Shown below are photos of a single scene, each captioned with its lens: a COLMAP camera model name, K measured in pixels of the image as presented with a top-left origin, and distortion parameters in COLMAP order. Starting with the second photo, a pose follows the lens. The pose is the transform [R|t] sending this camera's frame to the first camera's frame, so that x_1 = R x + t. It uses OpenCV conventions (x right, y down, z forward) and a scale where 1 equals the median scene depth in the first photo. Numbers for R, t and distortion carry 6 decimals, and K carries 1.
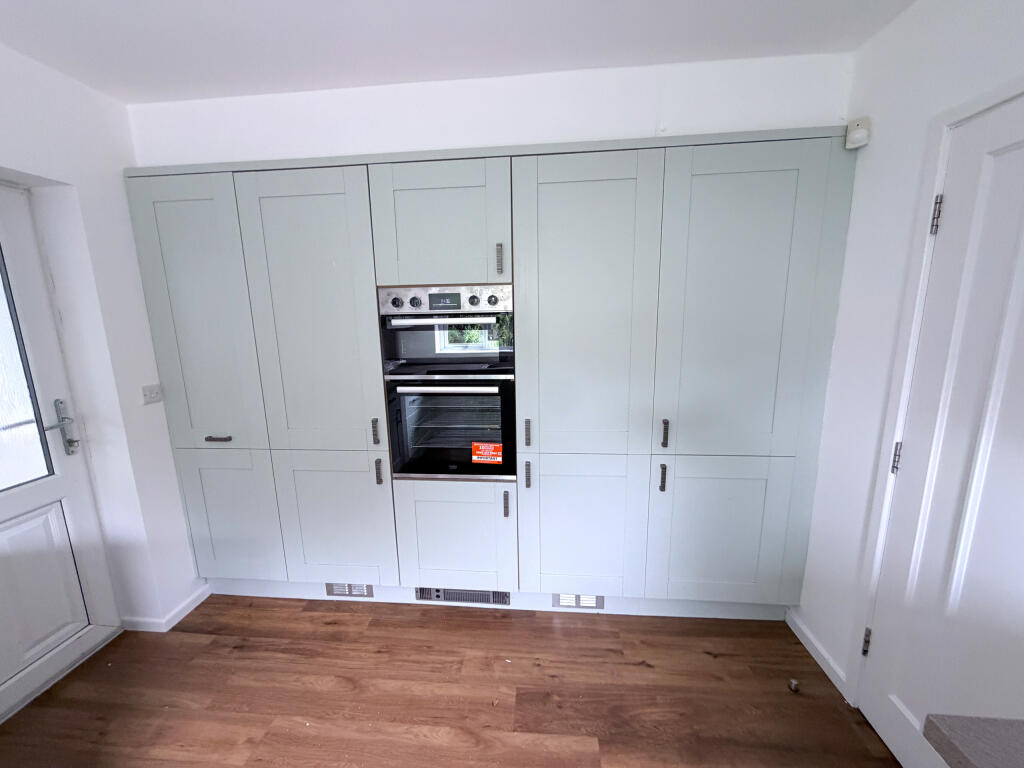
lens RADIAL K [[408.2, 0, 507.3], [0, 408.2, 385.1], [0, 0, 1]] dist [-0.000815, 0.000033]
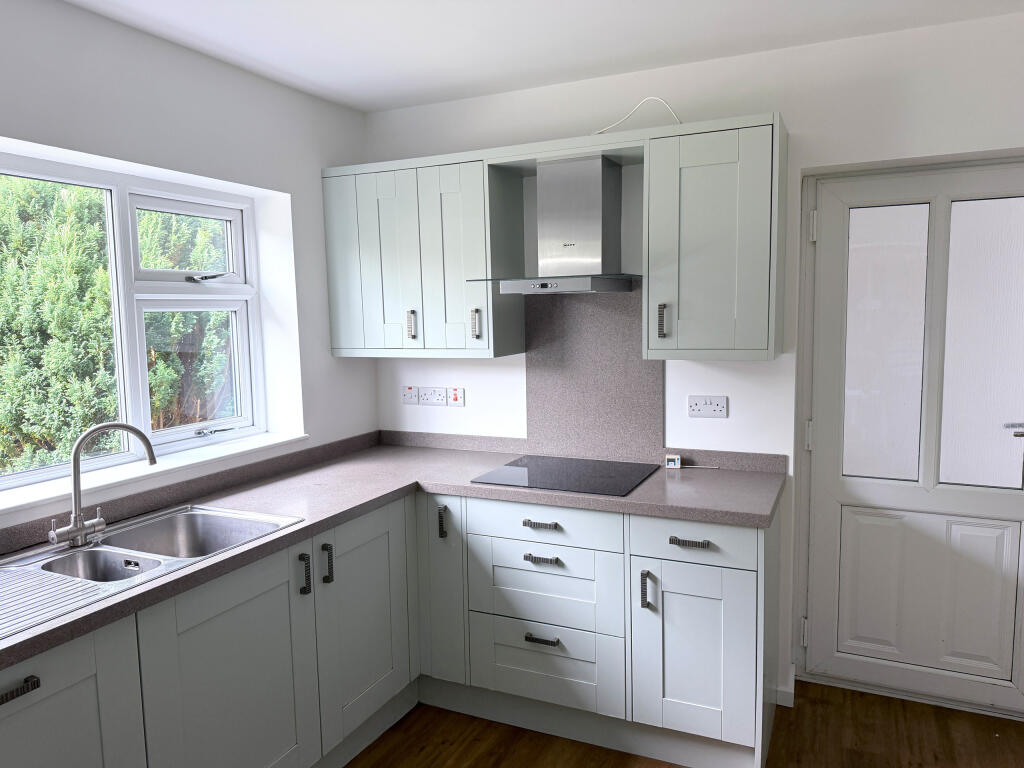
lens RADIAL K [[718.1, 0, 511.7], [0, 718.1, 384.7], [0, 0, 1]] dist [0.008487, 0.002308]
pose [[-0.341532, 0.122052, -0.931911, 0.613200], [-0.147502, 0.972285, 0.181398, -0.106229], [0.928223, 0.199412, -0.314064, 0.433224]]
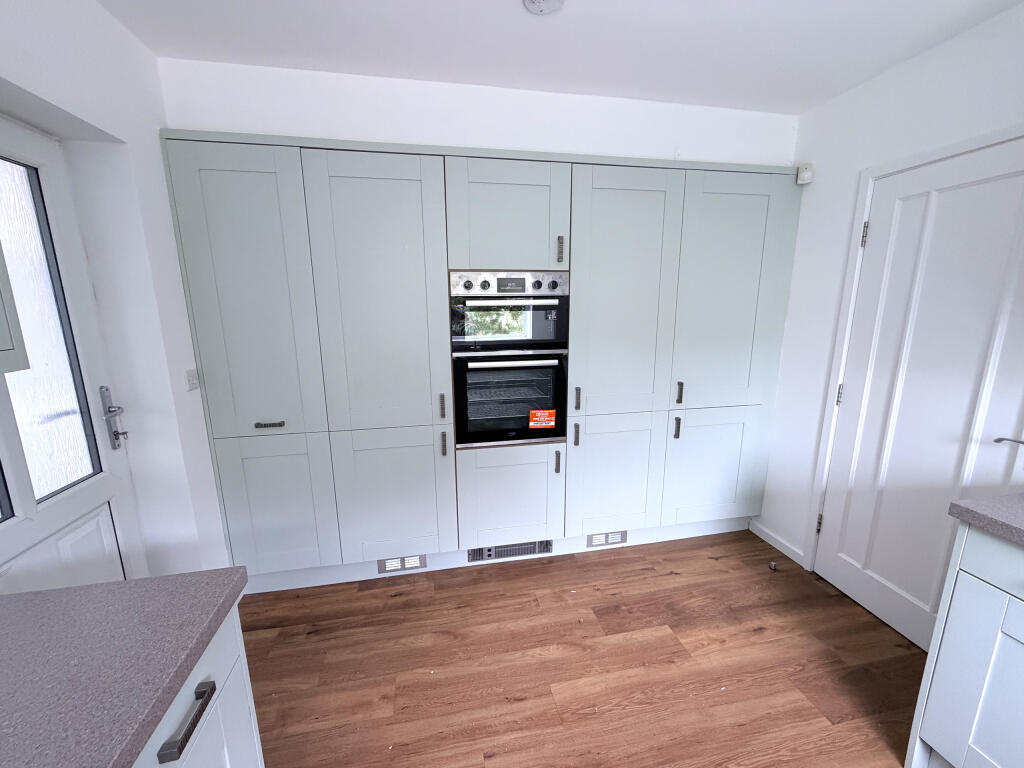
lens RADIAL K [[408.2, 0, 508.1], [0, 408.2, 384.8], [0, 0, 1]] dist [-0.000815, 0.000033]
pose [[0.959881, -0.043978, 0.276938, -0.497998], [0.040812, 0.999019, 0.017191, 0.051477], [-0.277423, -0.005199, 0.960734, -0.084050]]
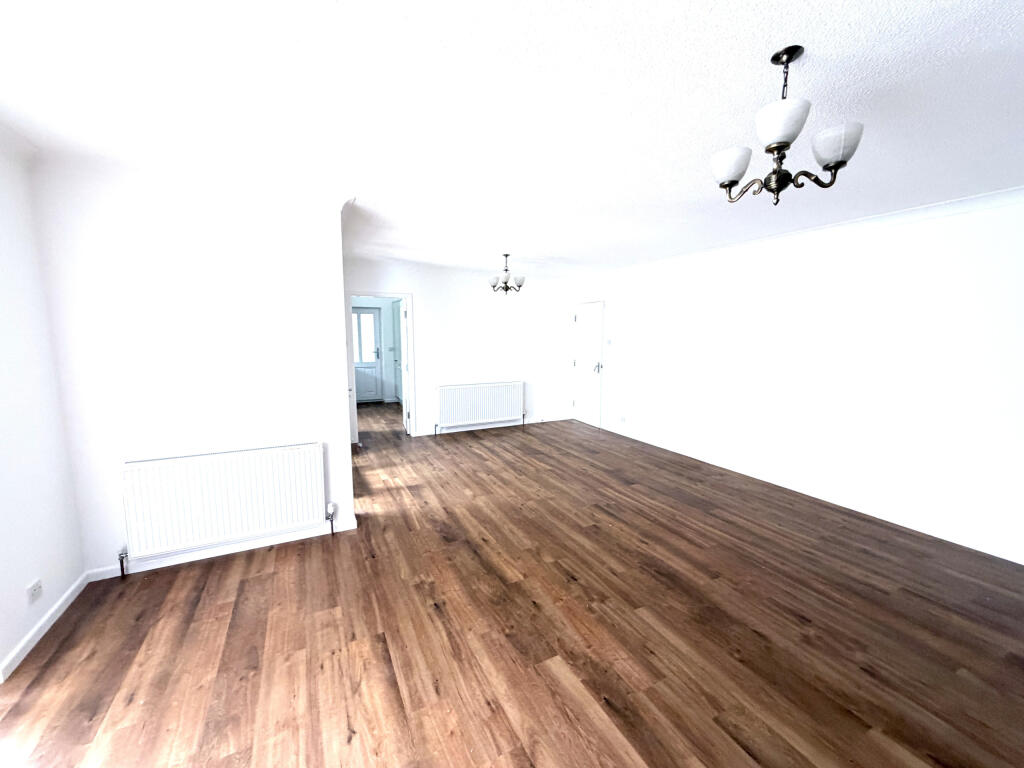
lens RADIAL K [[408.2, 0, 512.9], [0, 408.2, 381.2], [0, 0, 1]] dist [-0.000815, 0.000033]
pose [[-0.527967, -0.073494, 0.846079, -0.705463], [0.169891, 0.966971, 0.190010, -0.165907], [-0.832099, 0.244060, -0.498043, 1.125311]]
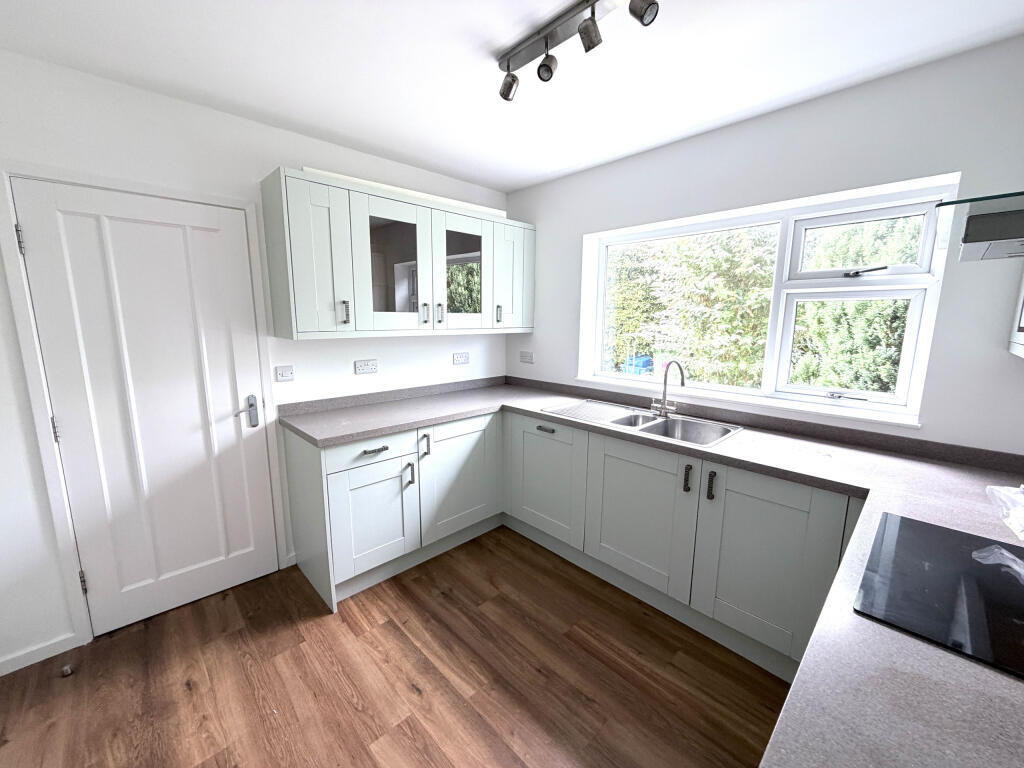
lens RADIAL K [[408.2, 0, 506.6], [0, 408.2, 384.1], [0, 0, 1]] dist [-0.000815, 0.000033]
pose [[-0.749874, -0.088232, 0.655671, -0.713914], [0.133618, 0.950445, 0.280714, -0.097604], [-0.647947, 0.298109, -0.700925, 0.740815]]
